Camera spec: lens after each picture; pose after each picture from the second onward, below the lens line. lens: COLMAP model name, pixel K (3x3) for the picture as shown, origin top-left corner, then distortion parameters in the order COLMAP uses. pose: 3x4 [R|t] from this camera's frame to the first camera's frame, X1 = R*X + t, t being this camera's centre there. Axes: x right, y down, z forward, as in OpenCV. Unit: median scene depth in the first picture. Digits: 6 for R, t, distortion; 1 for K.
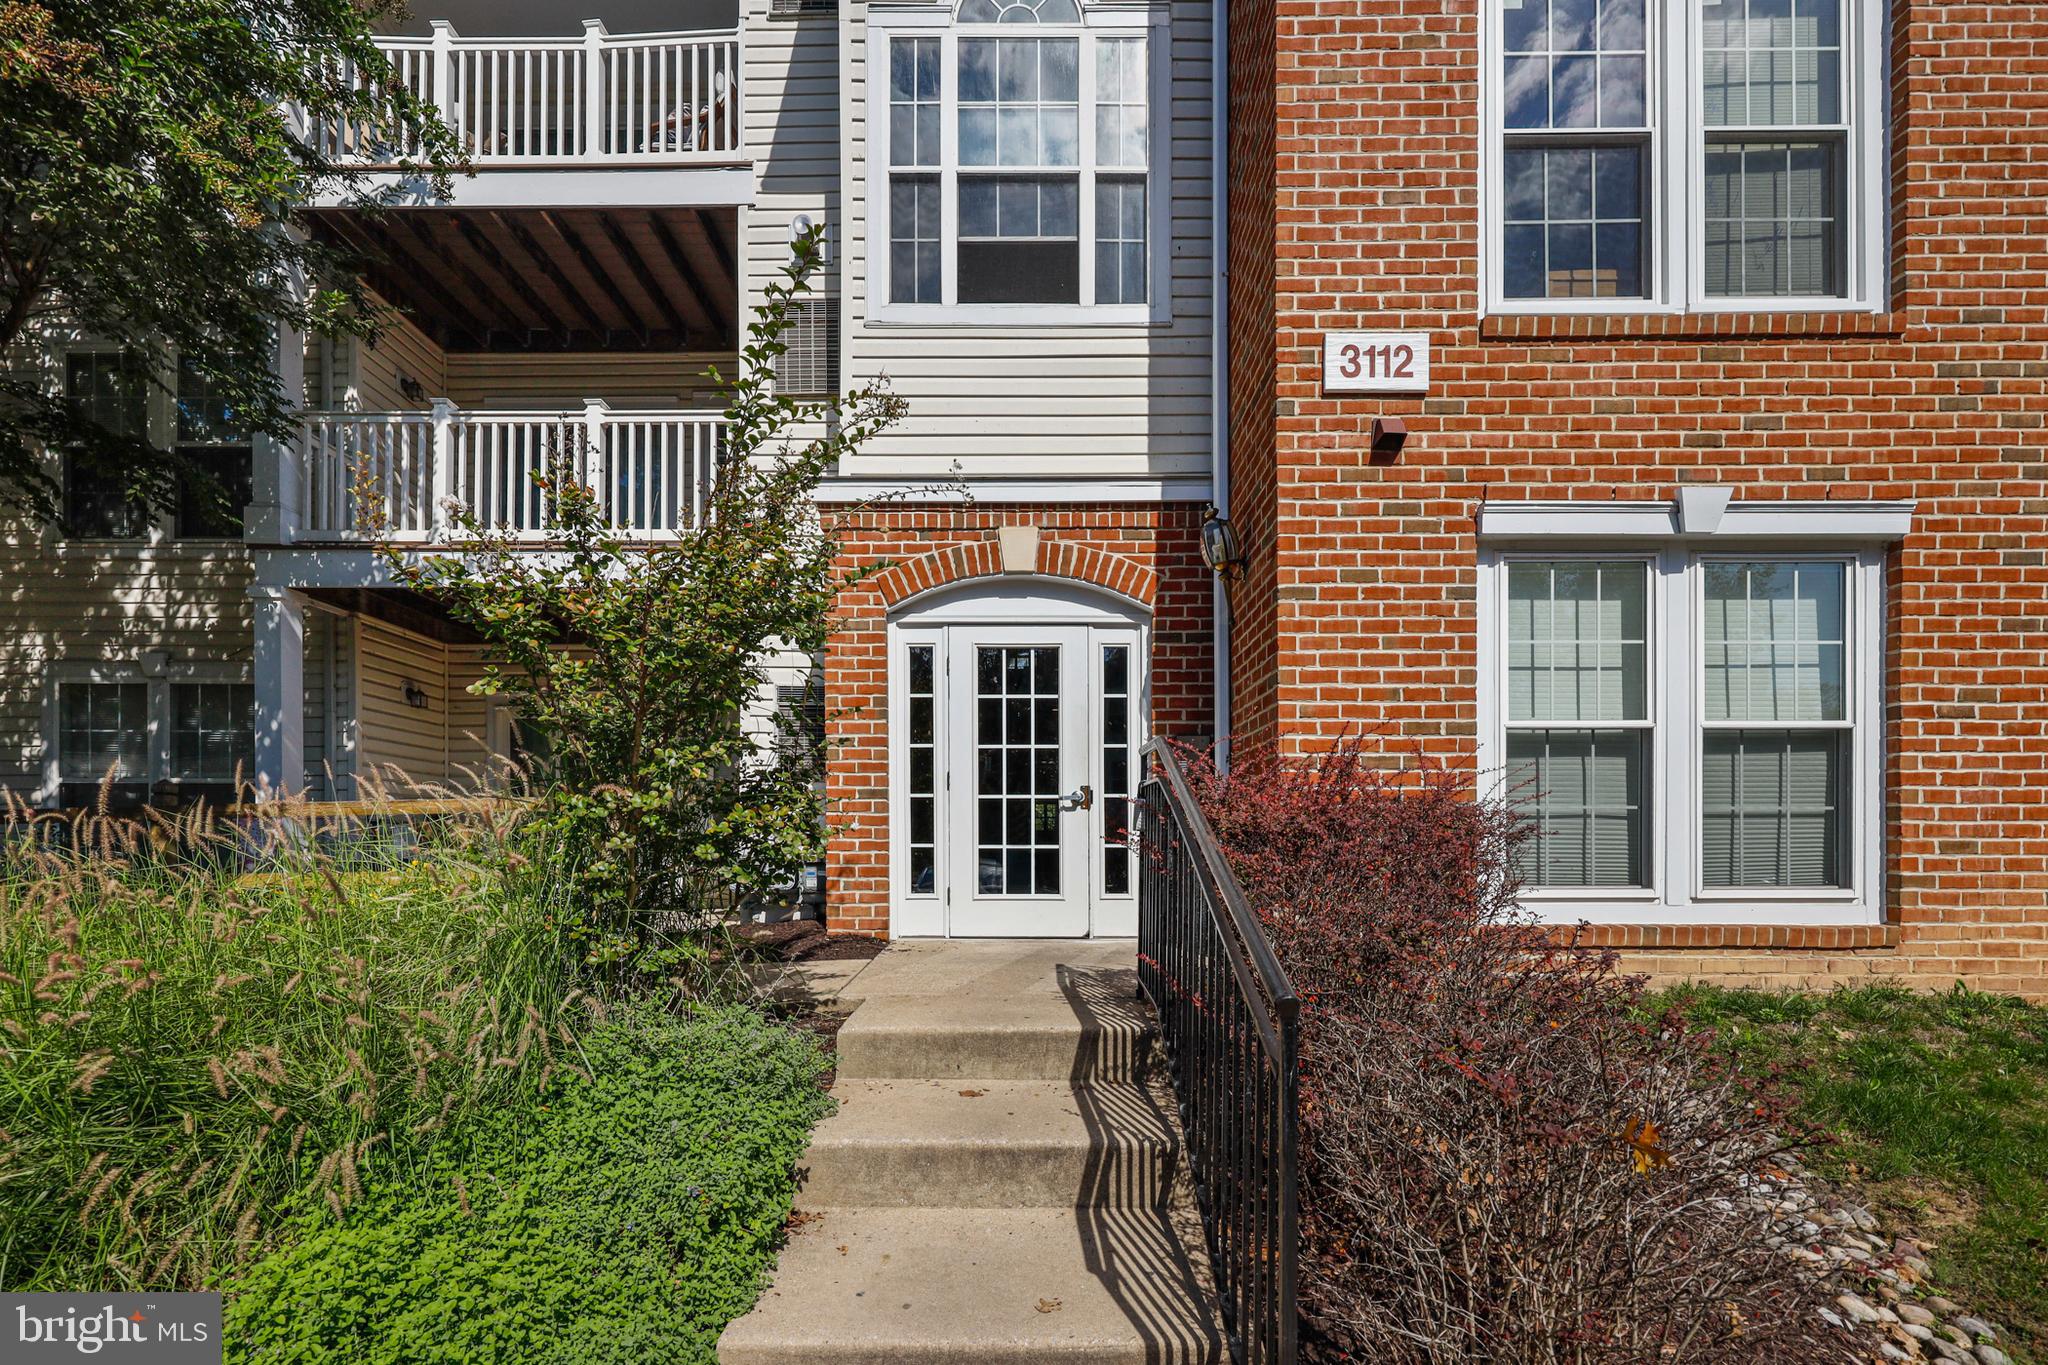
lens RADIAL K [[901.8, 0, 1021.8], [0, 901.8, 767.2], [0, 0, 1]] dist [-0.001125, -0.000266]
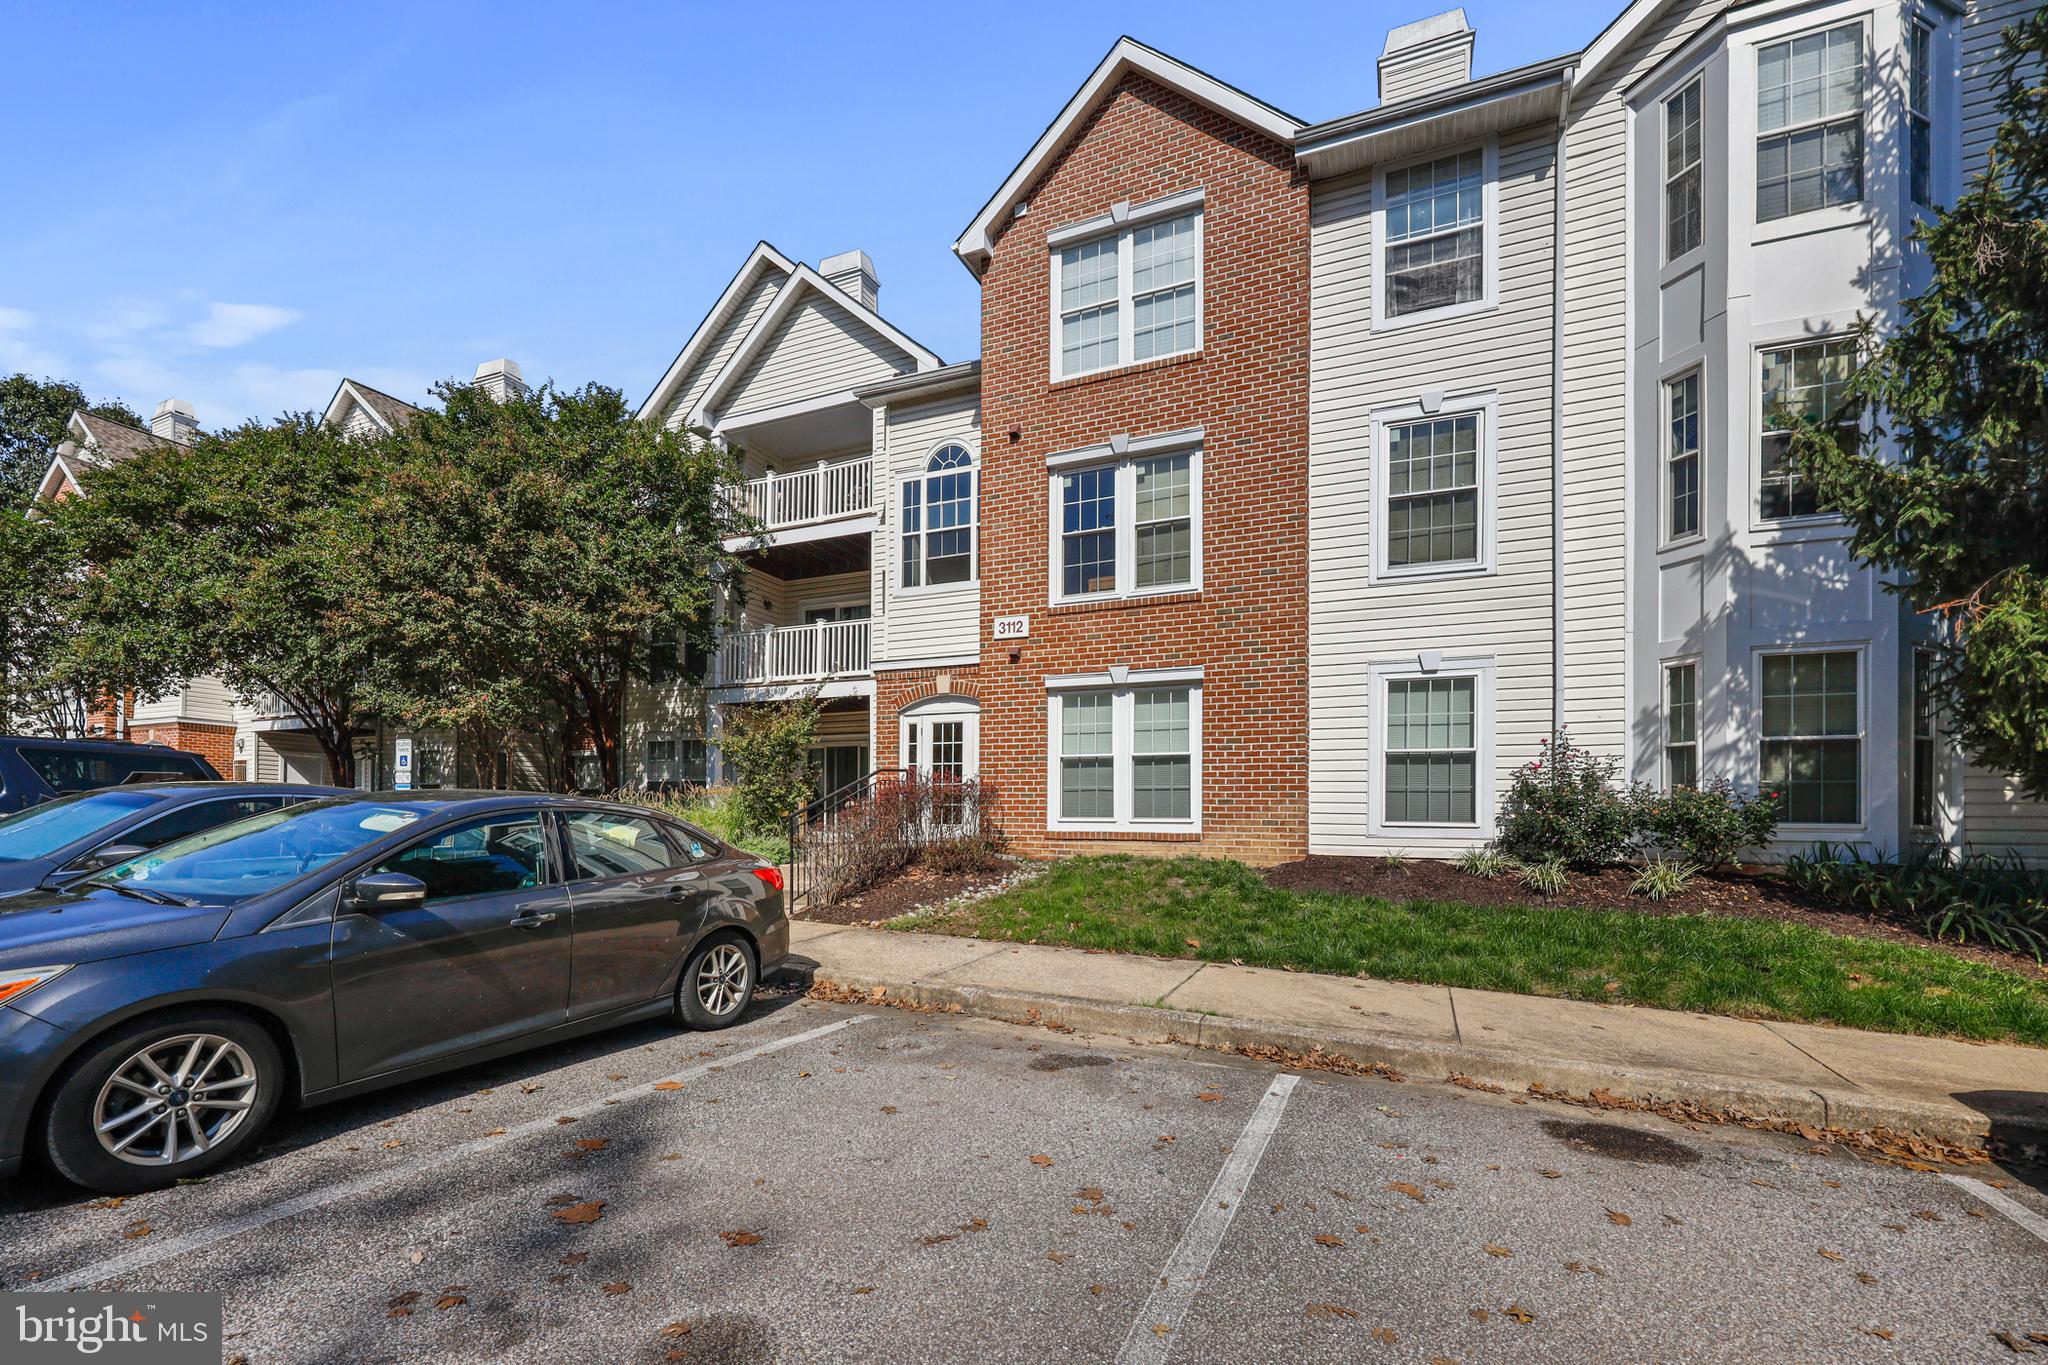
lens RADIAL K [[833.6, 0, 1023.1], [0, 833.6, 687.5], [0, 0, 1]] dist [0.000562, 0.000138]
pose [[0.926186, -0.051678, -0.373509, 1.041298], [0.021231, 0.996140, -0.085177, -0.031436], [0.376469, 0.070960, 0.923707, -1.026296]]
